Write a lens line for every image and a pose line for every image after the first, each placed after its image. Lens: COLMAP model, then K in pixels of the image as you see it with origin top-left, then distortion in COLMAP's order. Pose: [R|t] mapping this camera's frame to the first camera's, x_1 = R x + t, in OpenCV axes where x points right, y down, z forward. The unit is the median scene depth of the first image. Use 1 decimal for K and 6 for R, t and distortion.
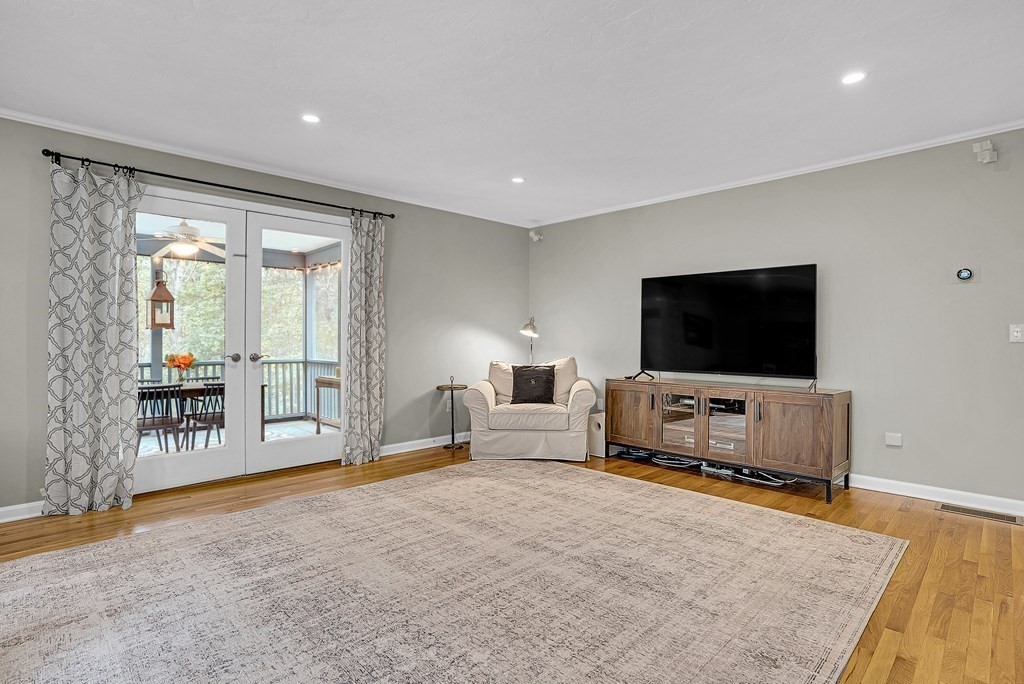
lens RADIAL K [[510.3, 0, 505.1], [0, 510.3, 336.4], [0, 0, 1]] dist [-0.069361, 0.034856]
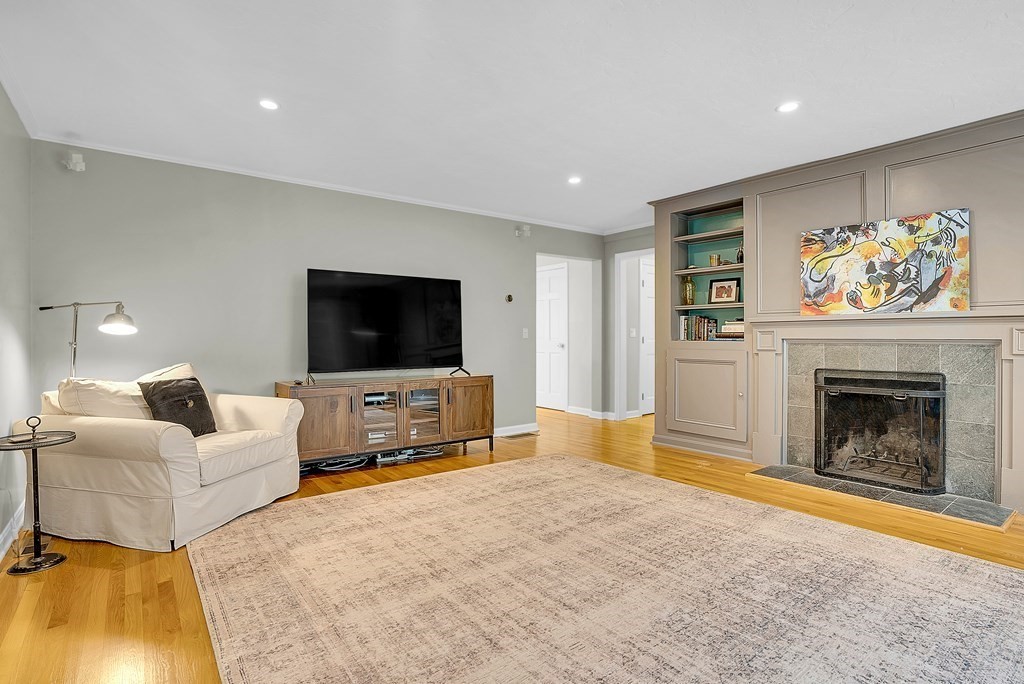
lens RADIAL K [[510.3, 0, 505.1], [0, 510.3, 336.4], [0, 0, 1]] dist [-0.069361, 0.034856]
pose [[0.117351, -0.000506, 0.993090, -0.837512], [-0.002647, 0.999996, 0.000823, 0.002816], [-0.993087, -0.002725, 0.117349, 0.830050]]
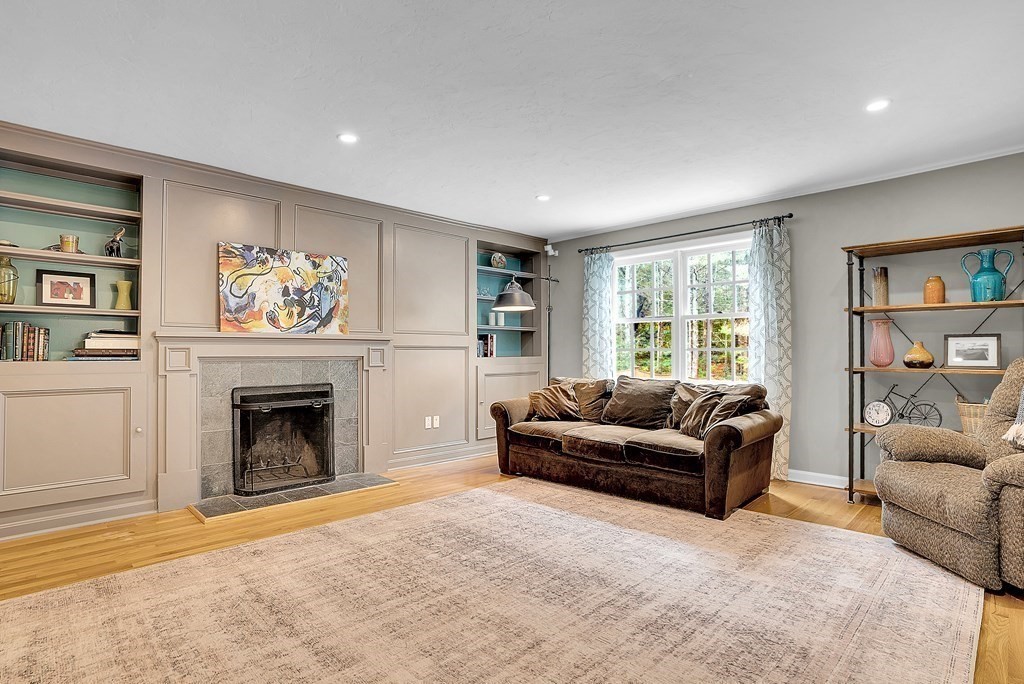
lens RADIAL K [[523.7, 0, 512.0], [0, 523.7, 342.0], [0, 0, 1]] dist [-0.067776, 0.037045]
pose [[-0.999874, 0.001680, -0.015802, -0.150249], [0.002058, 0.999713, -0.023887, 0.003612], [0.015757, -0.023917, -0.999590, 1.445972]]
